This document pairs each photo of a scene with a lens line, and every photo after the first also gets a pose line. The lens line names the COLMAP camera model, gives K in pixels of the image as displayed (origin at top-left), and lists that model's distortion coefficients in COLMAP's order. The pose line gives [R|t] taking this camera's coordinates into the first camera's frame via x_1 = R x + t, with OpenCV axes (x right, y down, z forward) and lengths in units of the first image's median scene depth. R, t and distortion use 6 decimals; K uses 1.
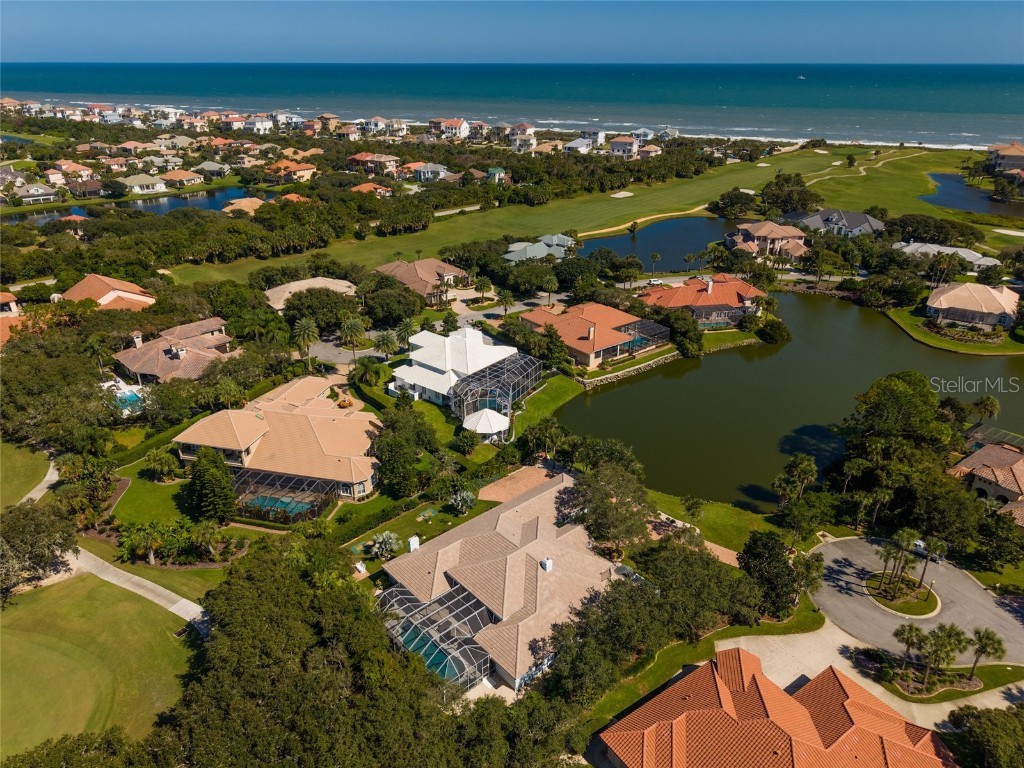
lens RADIAL K [[685.0, 0, 512.0], [0, 685.0, 384.0], [0, 0, 1]] dist [0.002771, -0.006203]
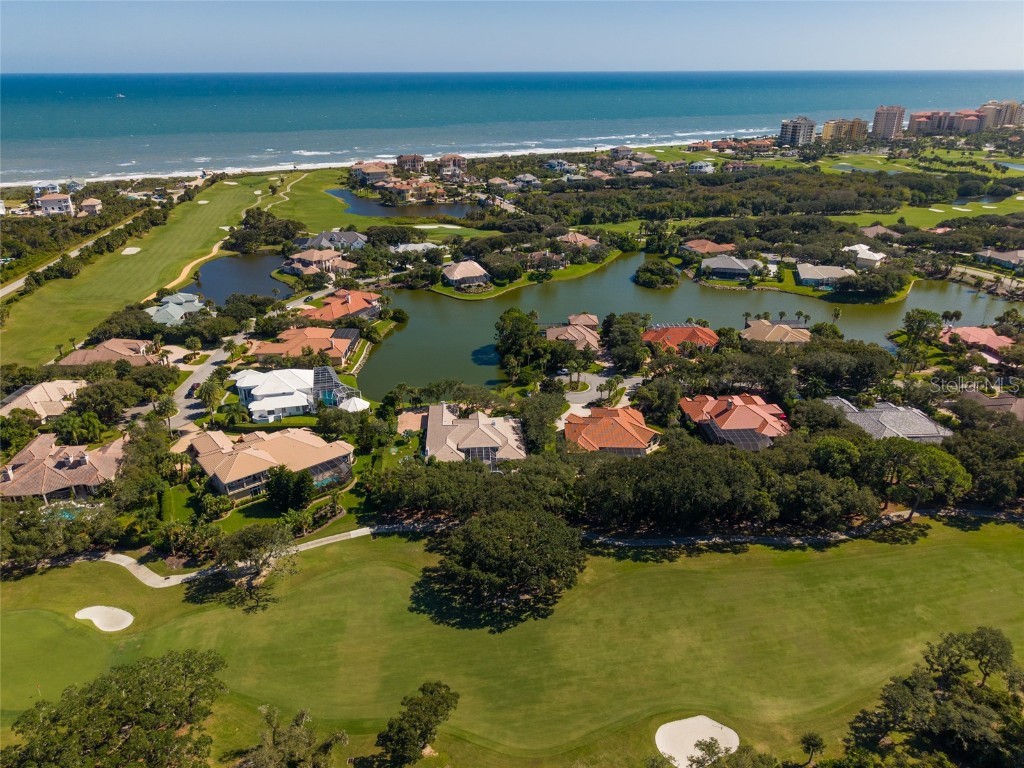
lens RADIAL K [[689.0, 0, 515.2], [0, 689.0, 387.0], [0, 0, 1]] dist [0.005393, 0.002029]
pose [[0.596131, -0.333380, 0.730401, -0.763299], [0.340649, 0.928800, 0.145909, -0.070293], [-0.727039, 0.161829, 0.667252, -0.269499]]
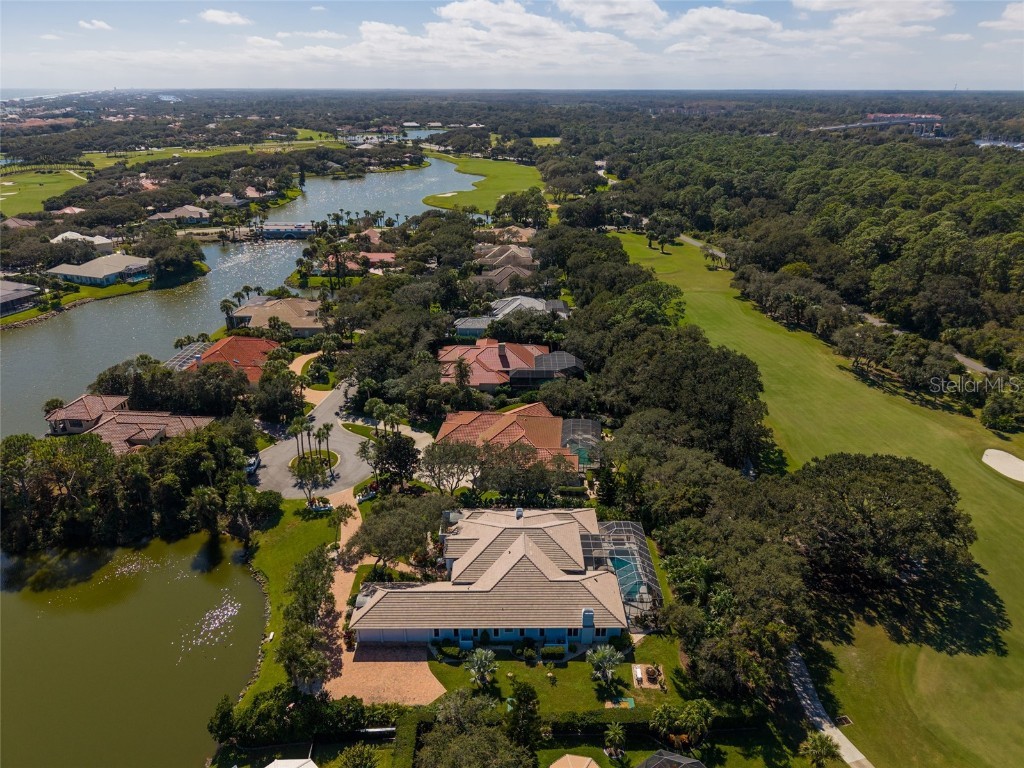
lens RADIAL K [[685.0, 0, 512.0], [0, 685.0, 384.0], [0, 0, 1]] dist [0.002771, -0.006203]
pose [[-0.760797, -0.257001, 0.595935, -0.303862], [0.271205, 0.708329, 0.651704, -0.346174], [-0.589607, 0.657435, -0.469194, 0.737873]]
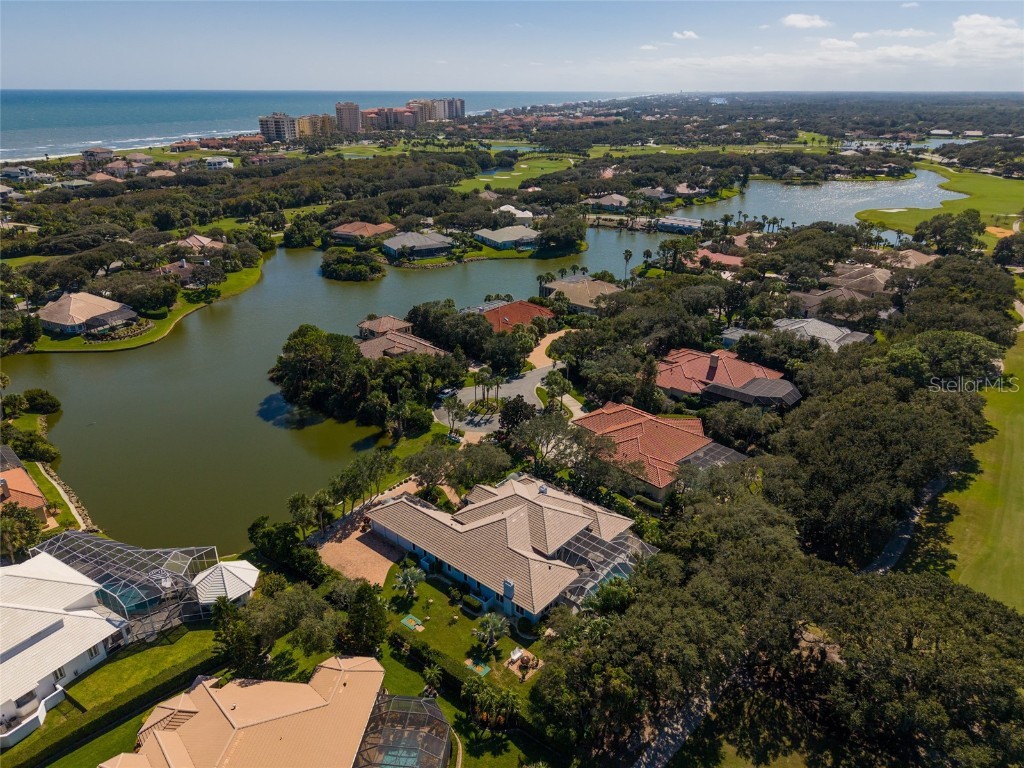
lens RADIAL K [[685.0, 0, 512.0], [0, 685.0, 384.0], [0, 0, 1]] dist [0.002771, -0.006203]
pose [[-0.147809, -0.387545, 0.909924, -0.520167], [0.414734, 0.810942, 0.412757, -0.222445], [-0.897857, 0.438386, 0.040864, 0.477542]]
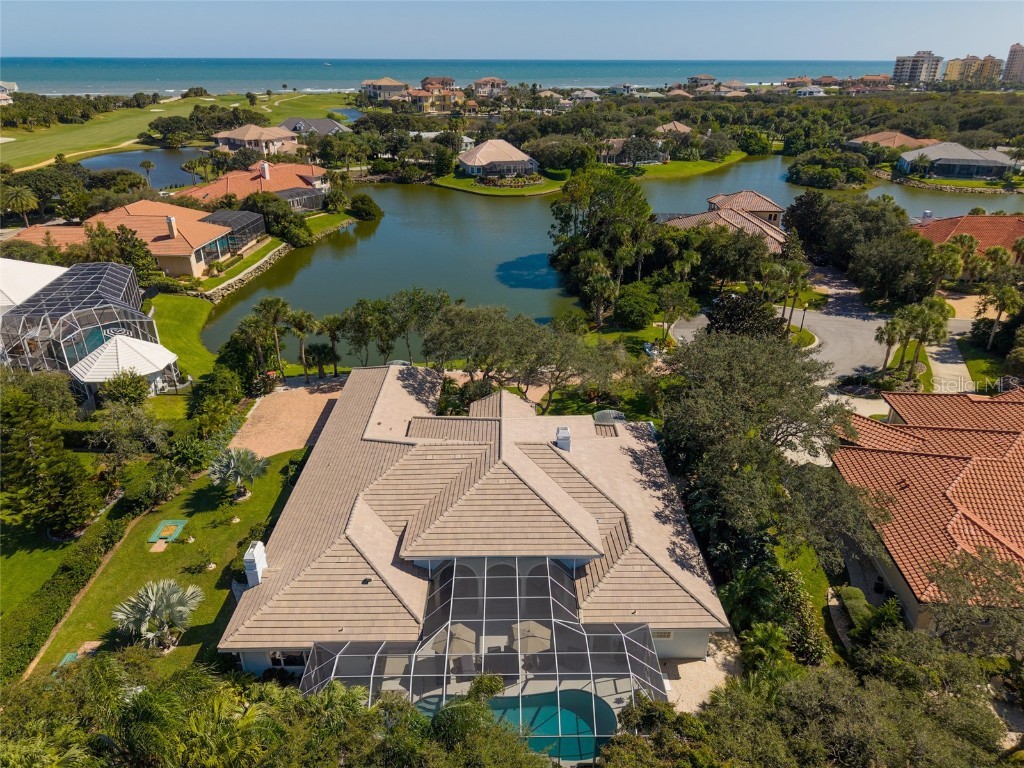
lens RADIAL K [[694.8, 0, 512.0], [0, 694.8, 384.0], [0, 0, 1]] dist [-0.001790, 0.003054]
pose [[0.646937, -0.320296, 0.692013, -0.172214], [0.317834, 0.938181, 0.137103, 0.073079], [-0.693148, 0.131249, 0.708745, 0.338401]]
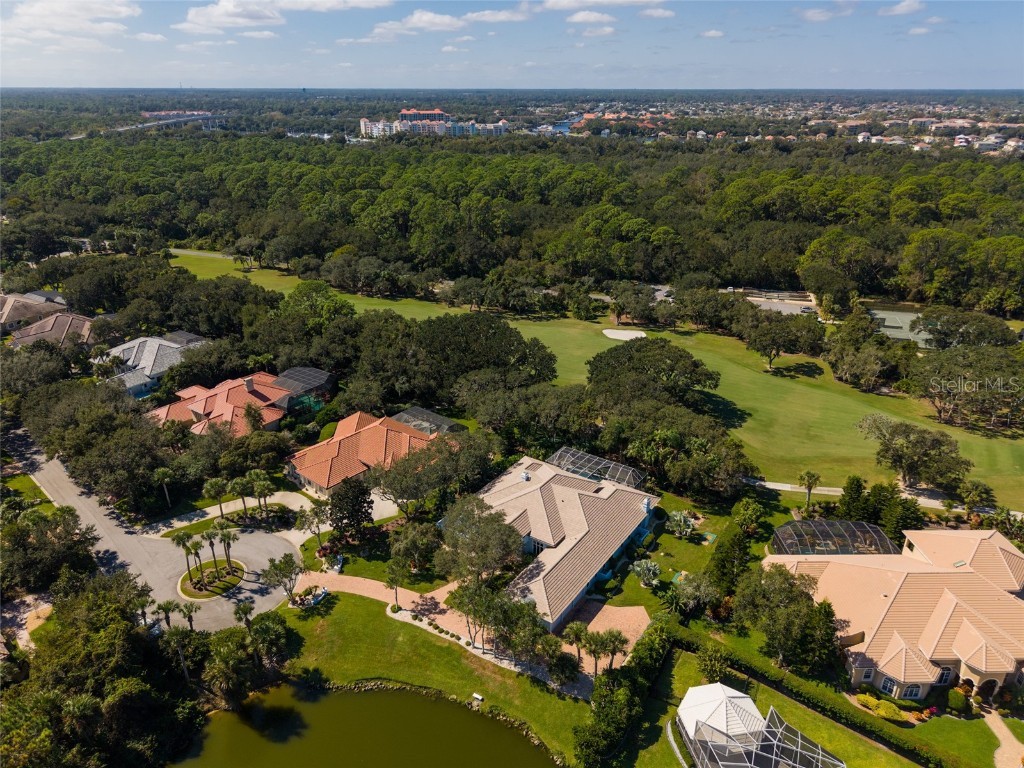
lens RADIAL K [[689.0, 0, 515.2], [0, 689.0, 387.0], [0, 0, 1]] dist [0.005393, 0.002029]
pose [[-0.965146, 0.102341, -0.240874, 0.191692], [-0.111103, 0.673101, 0.731157, -0.412877], [0.236960, 0.732435, -0.638270, 0.886896]]
